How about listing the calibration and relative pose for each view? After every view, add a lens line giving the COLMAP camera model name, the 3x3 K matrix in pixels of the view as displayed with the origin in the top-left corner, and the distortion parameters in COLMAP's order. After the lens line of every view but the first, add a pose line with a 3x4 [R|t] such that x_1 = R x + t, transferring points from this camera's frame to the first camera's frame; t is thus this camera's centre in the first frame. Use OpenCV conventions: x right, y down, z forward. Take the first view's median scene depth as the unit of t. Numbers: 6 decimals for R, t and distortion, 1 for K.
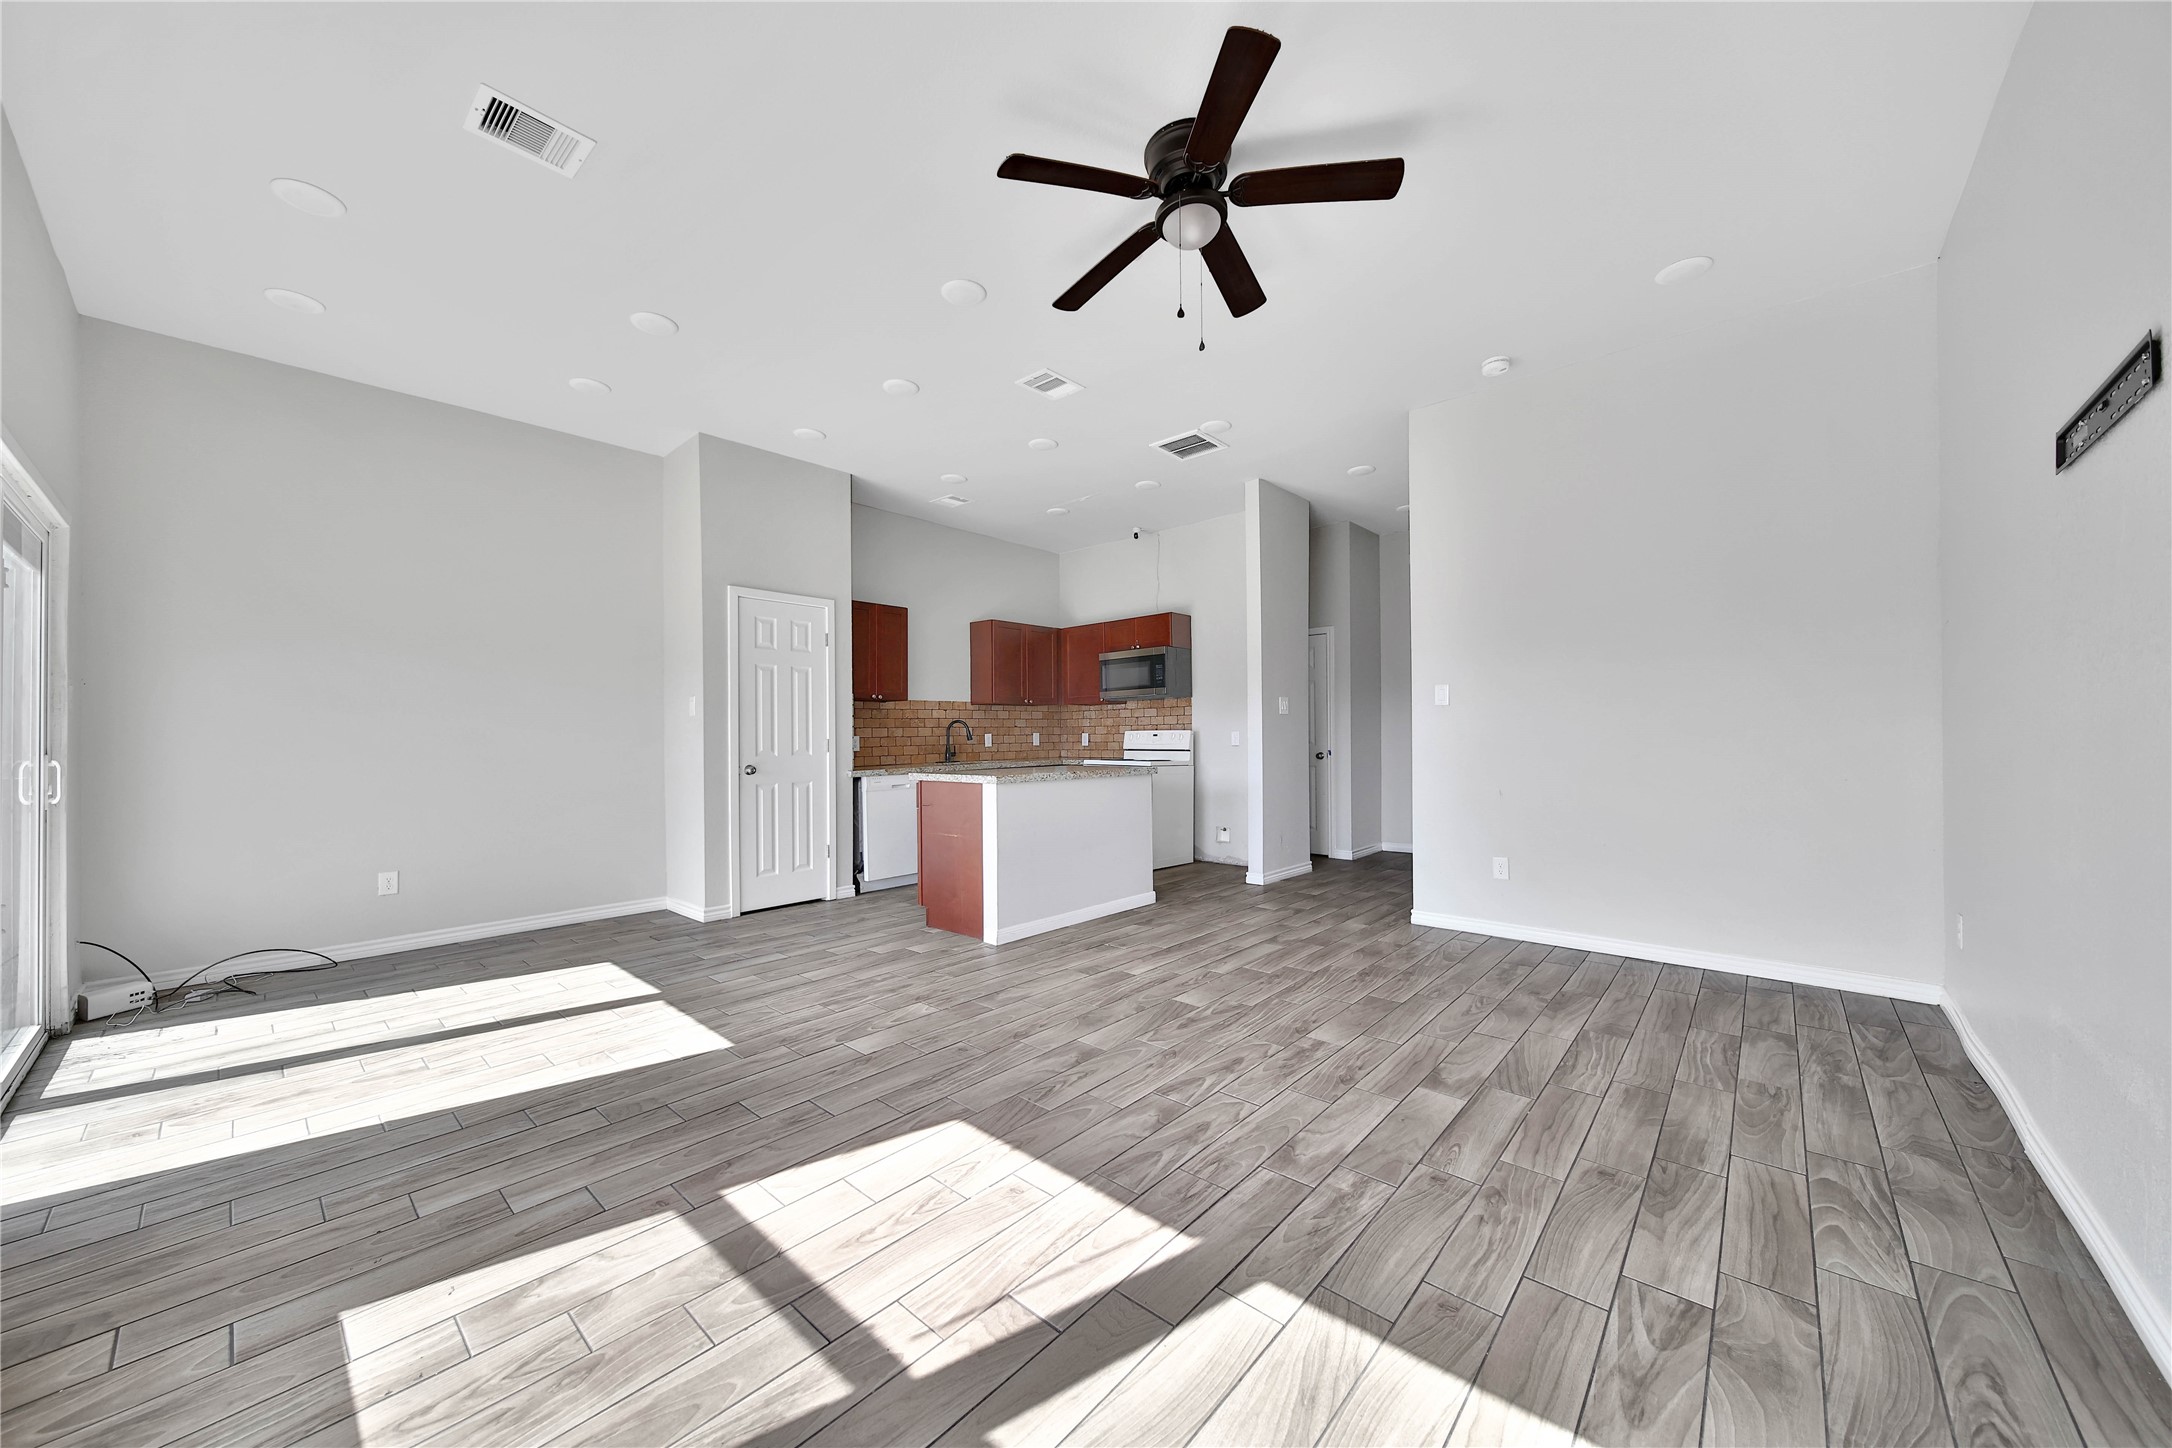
lens RADIAL K [[768.6, 0, 1080.1], [0, 768.6, 733.5], [0, 0, 1]] dist [0.000641, -0.001500]
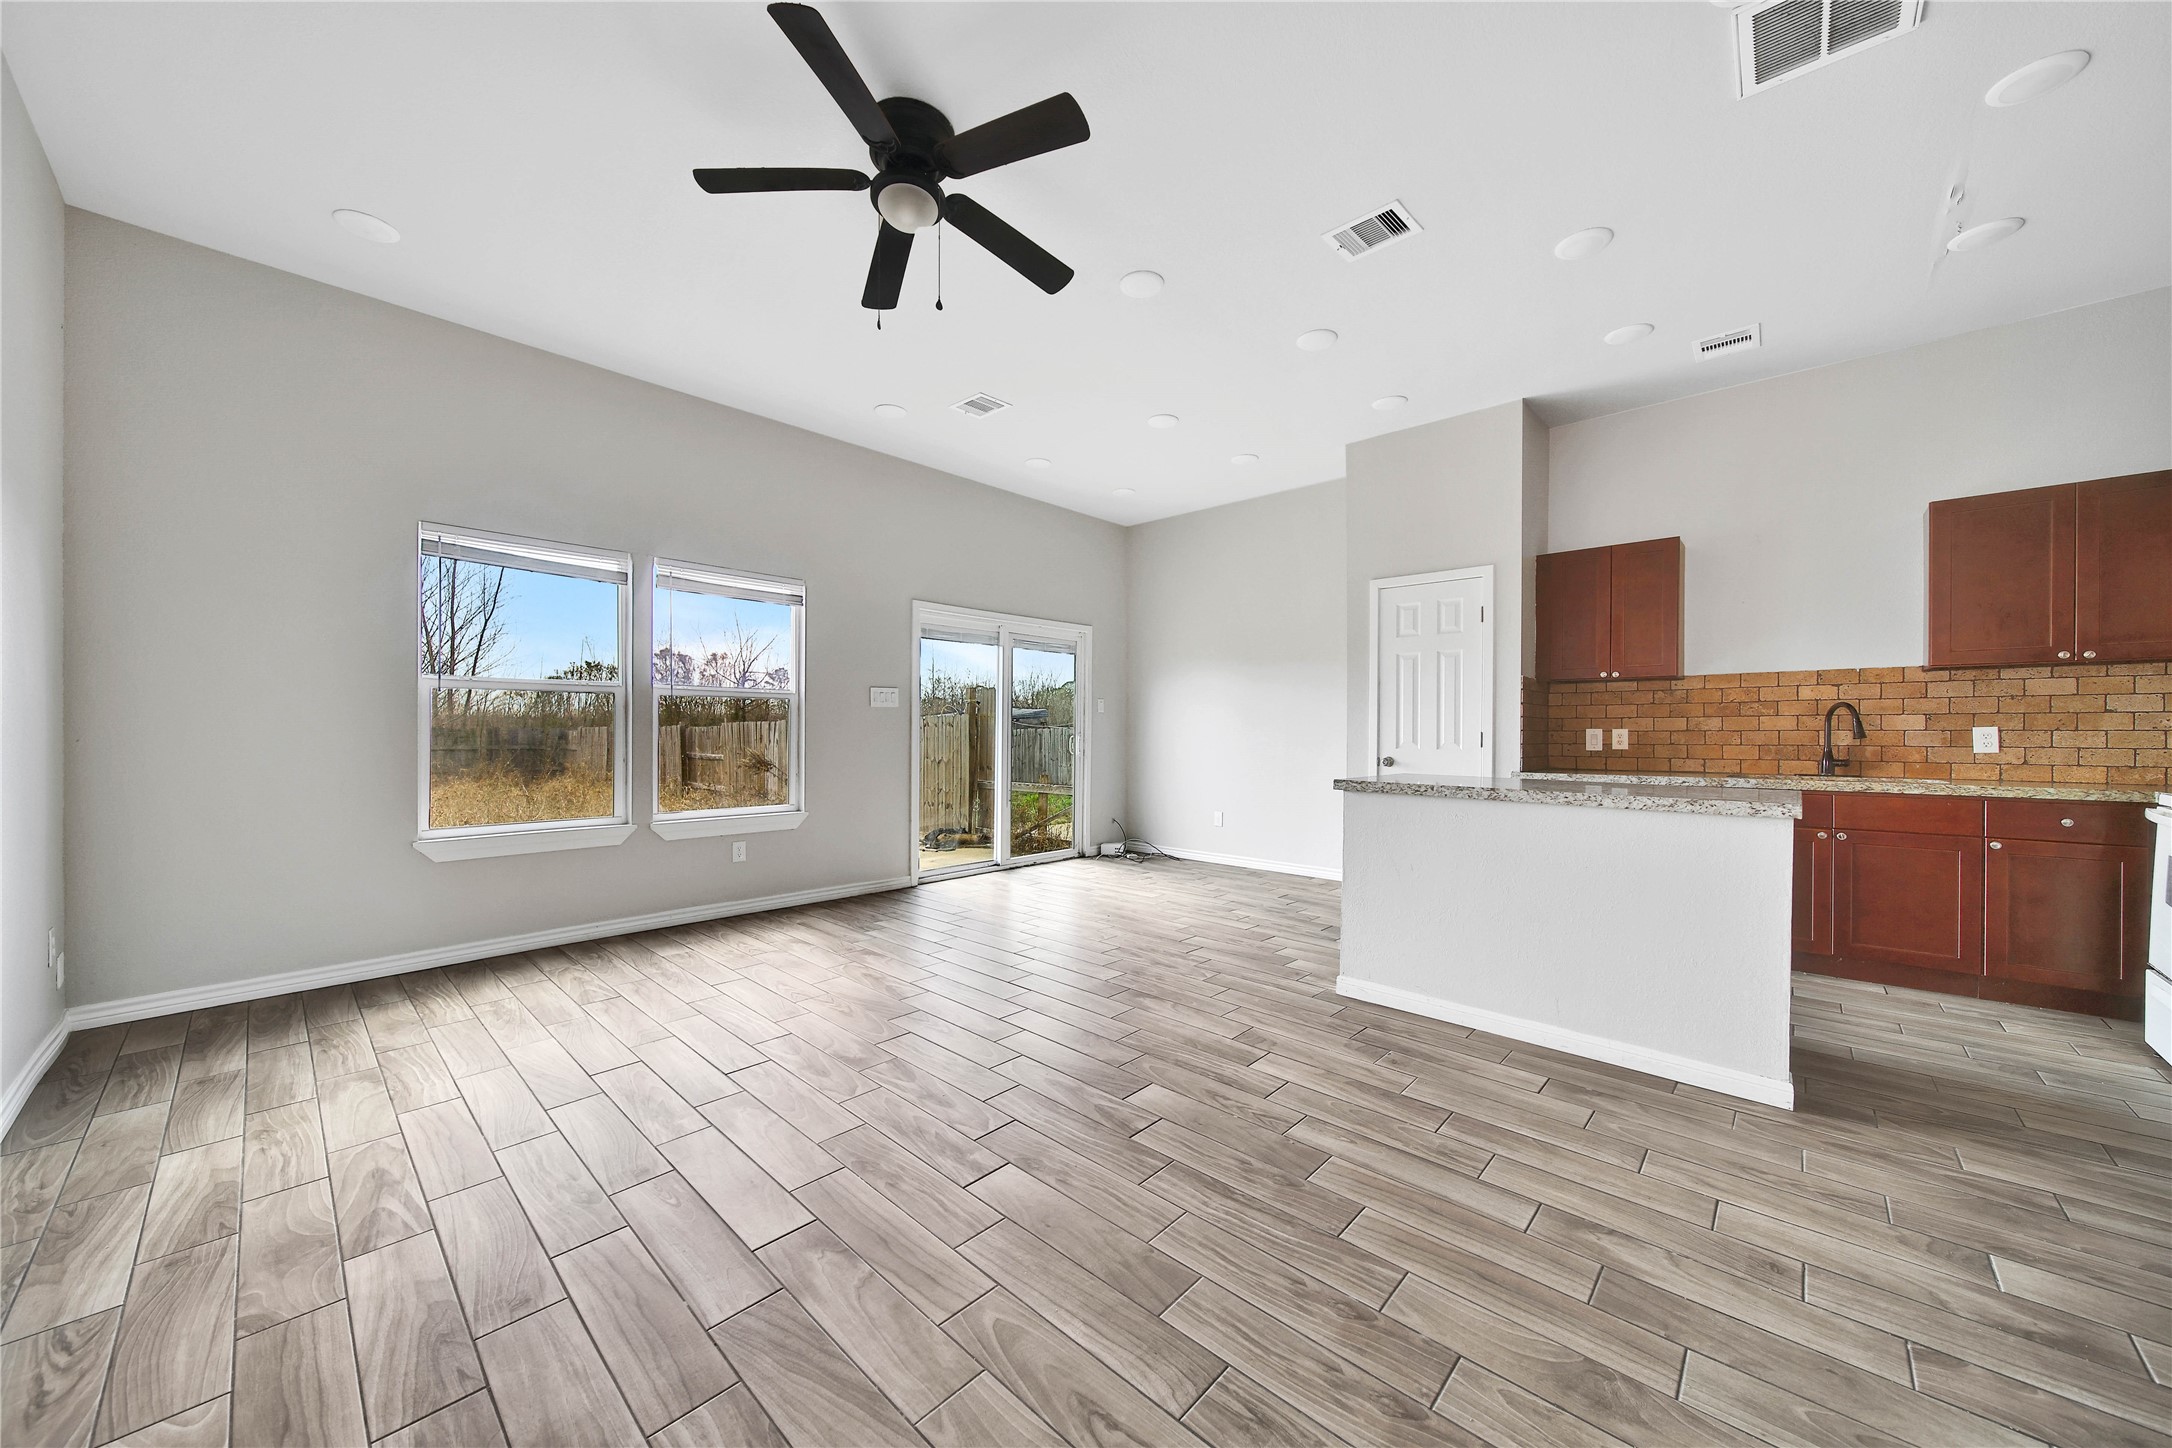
lens RADIAL K [[768.6, 0, 1080.1], [0, 768.6, 733.5], [0, 0, 1]] dist [0.000641, -0.001500]
pose [[-0.021568, 0.013670, -0.999674, 0.470004], [-0.001399, 0.999905, 0.013703, -0.001833], [0.999766, 0.001694, -0.021547, 0.517100]]
